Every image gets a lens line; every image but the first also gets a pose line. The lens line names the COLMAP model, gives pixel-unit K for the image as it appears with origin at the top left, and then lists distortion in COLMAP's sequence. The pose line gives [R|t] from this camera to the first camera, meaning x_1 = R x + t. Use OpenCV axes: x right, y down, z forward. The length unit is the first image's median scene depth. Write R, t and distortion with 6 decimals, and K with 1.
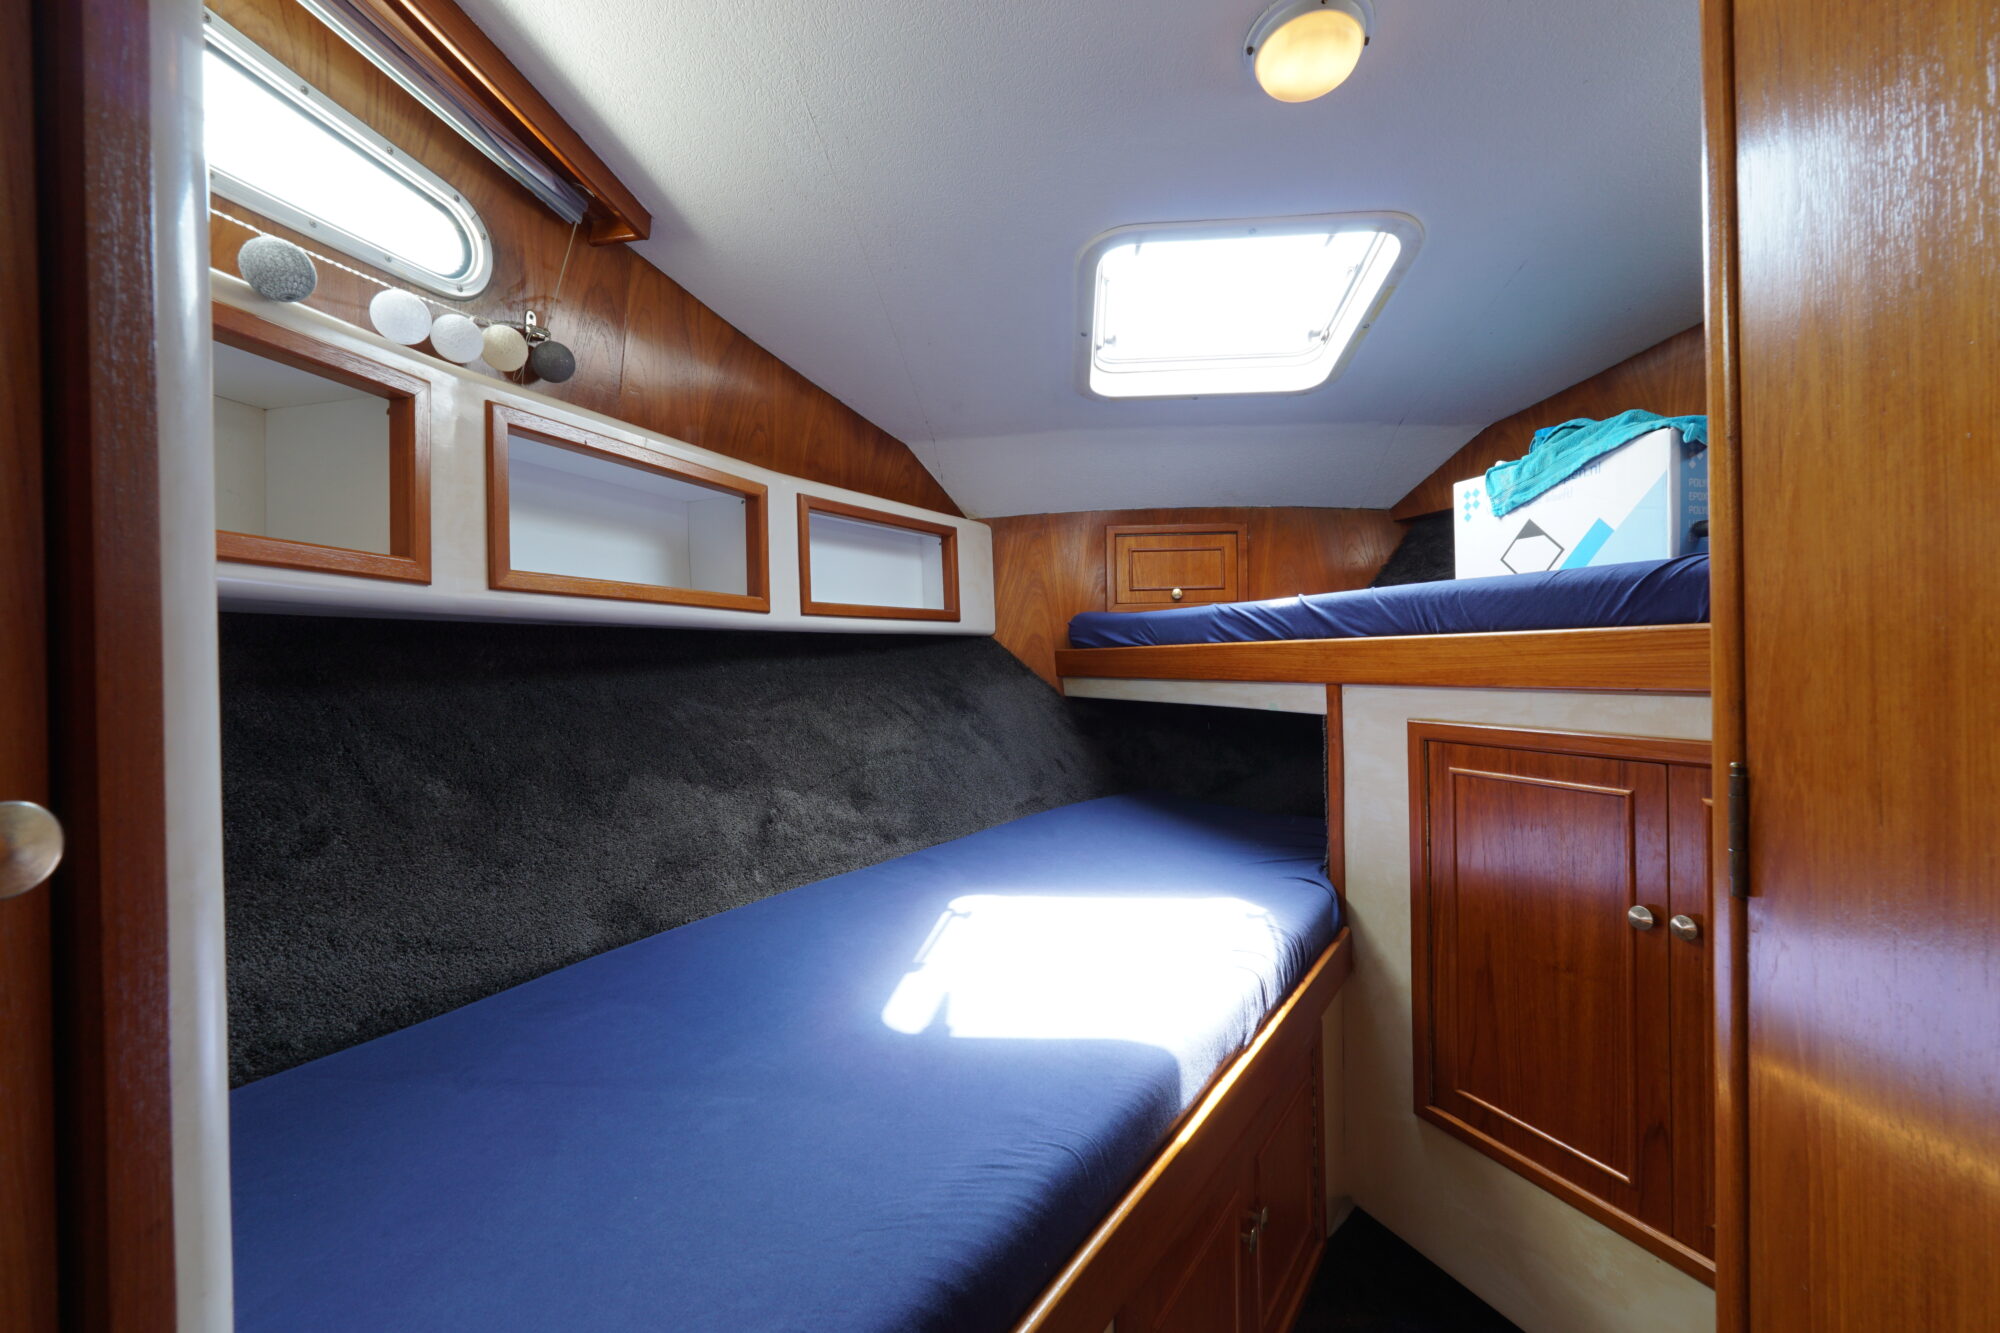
lens RADIAL K [[839.3, 0, 997.2], [0, 839.3, 666.6], [0, 0, 1]] dist [-0.020436, 0.008536]
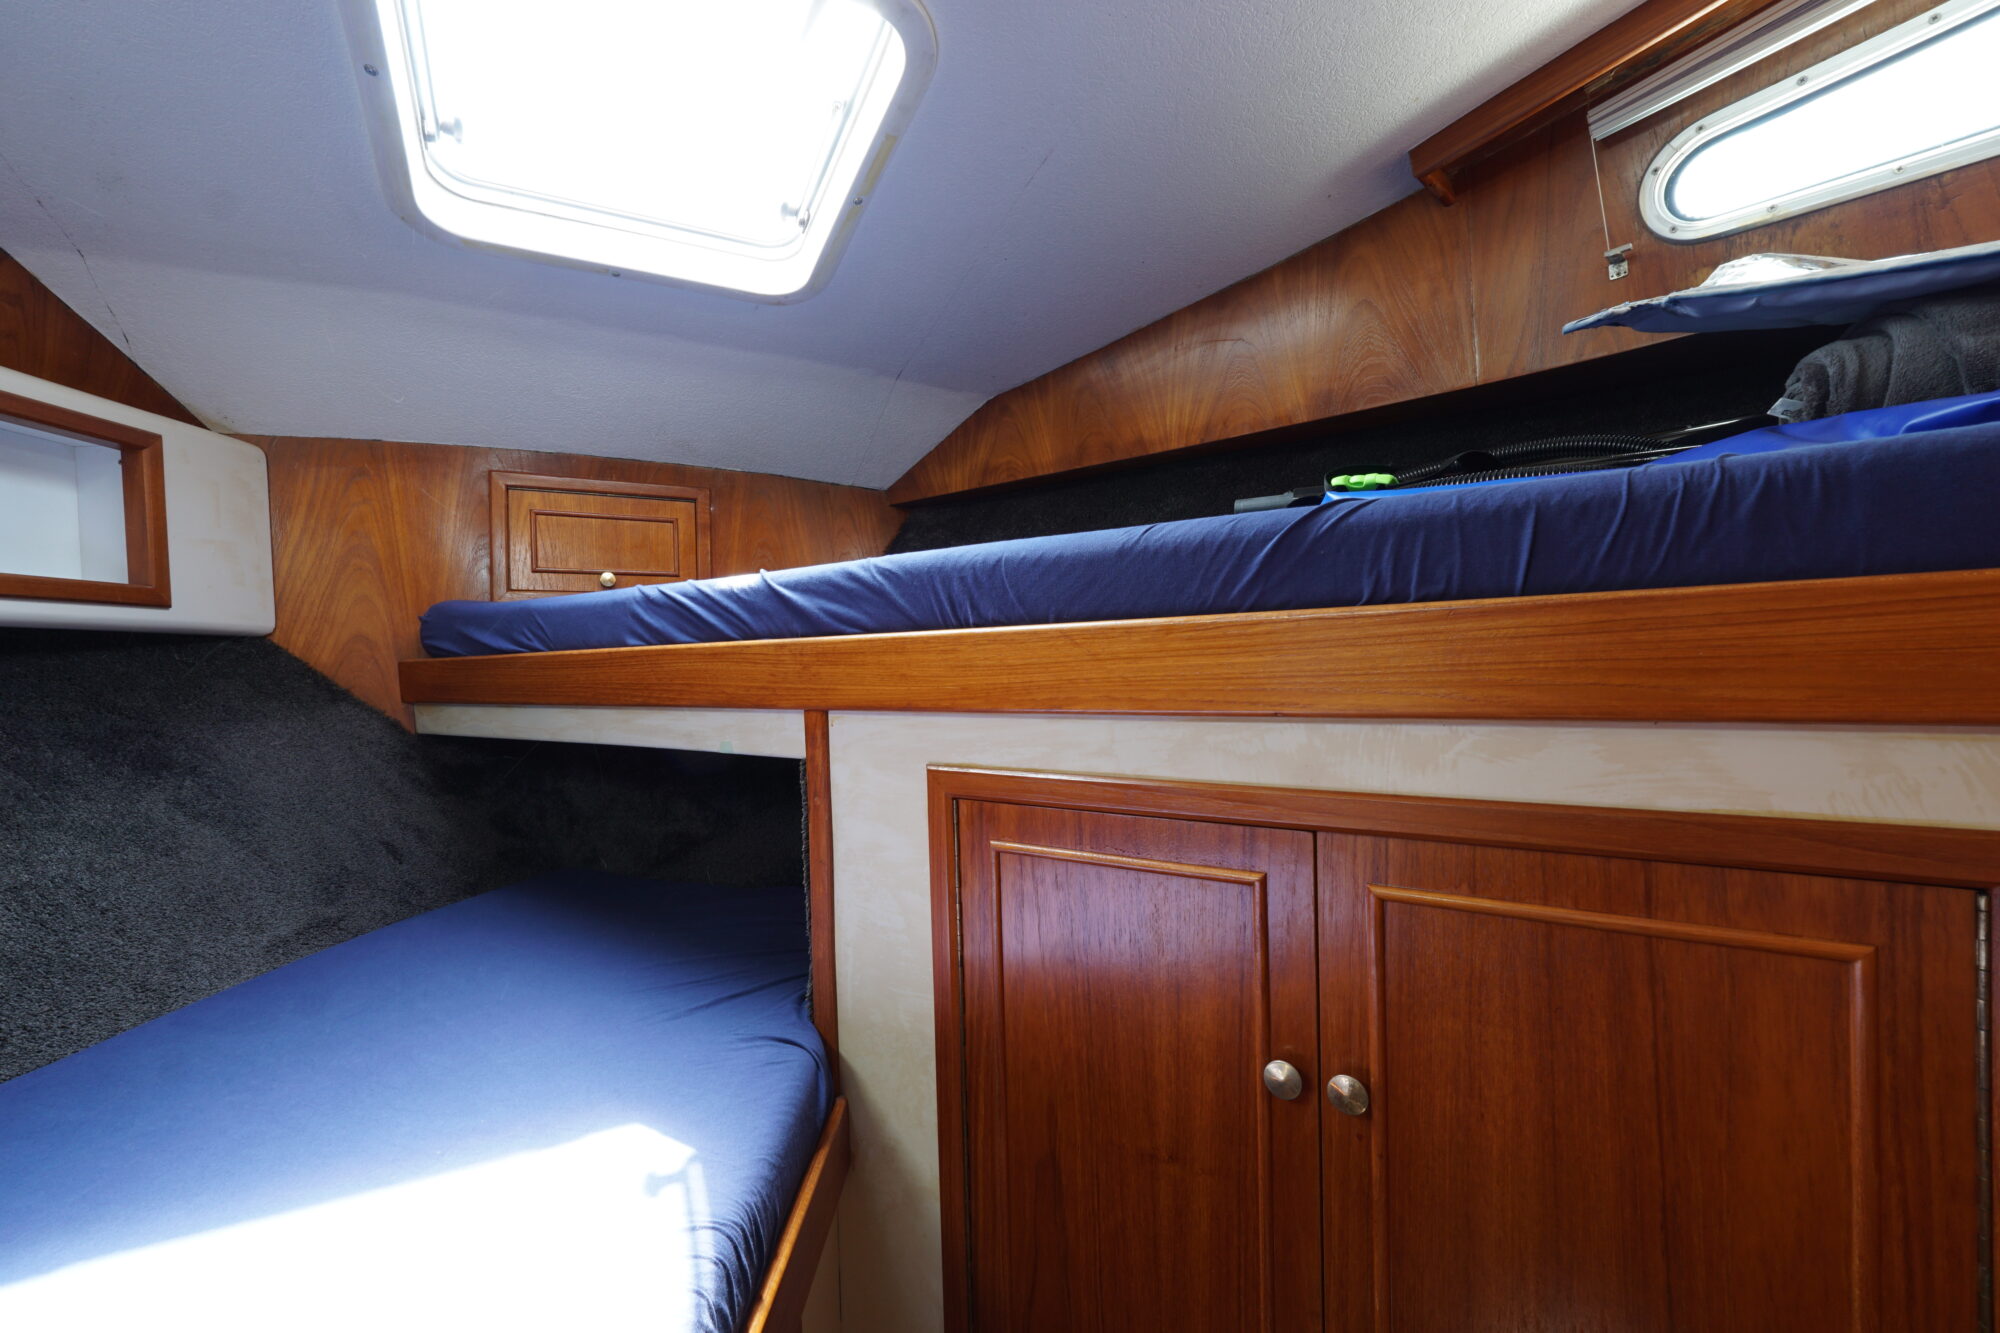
lens RADIAL K [[824.8, 0, 991.8], [0, 824.8, 670.0], [0, 0, 1]] dist [-0.007890, 0.000067]
pose [[0.838586, -0.006894, 0.544726, 0.159863], [0.013965, 0.999863, -0.008844, -0.001445], [-0.544591, 0.015024, 0.838567, 0.370831]]
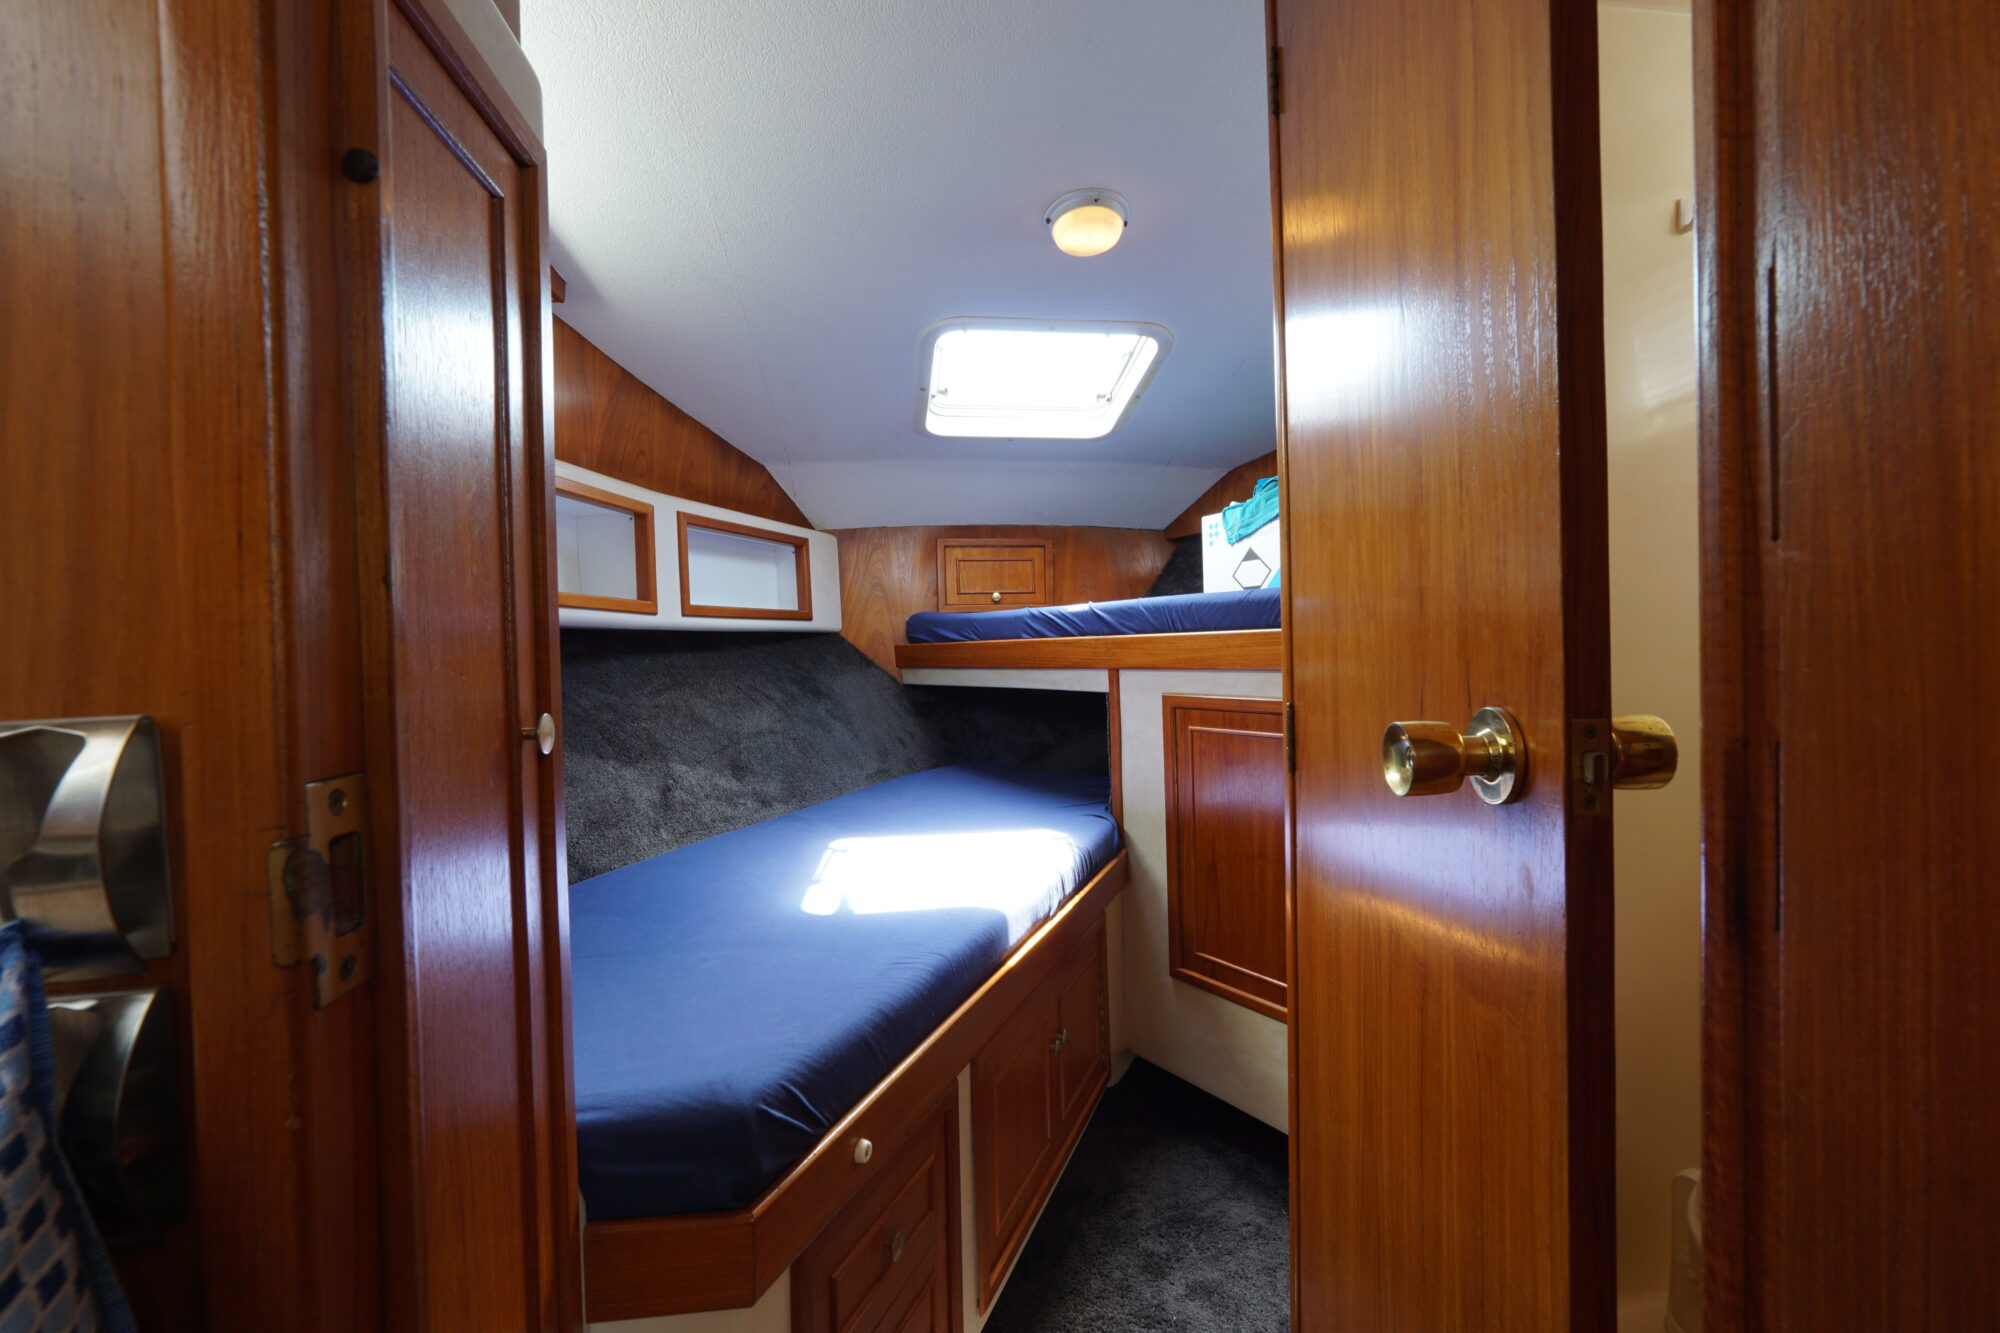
lens RADIAL K [[839.3, 0, 997.2], [0, 839.3, 666.6], [0, 0, 1]] dist [-0.020436, 0.008536]
pose [[0.976440, -0.011713, 0.215473, -0.063833], [0.009936, 0.999907, 0.009326, 0.001916], [-0.215562, -0.006965, 0.976465, -0.248855]]
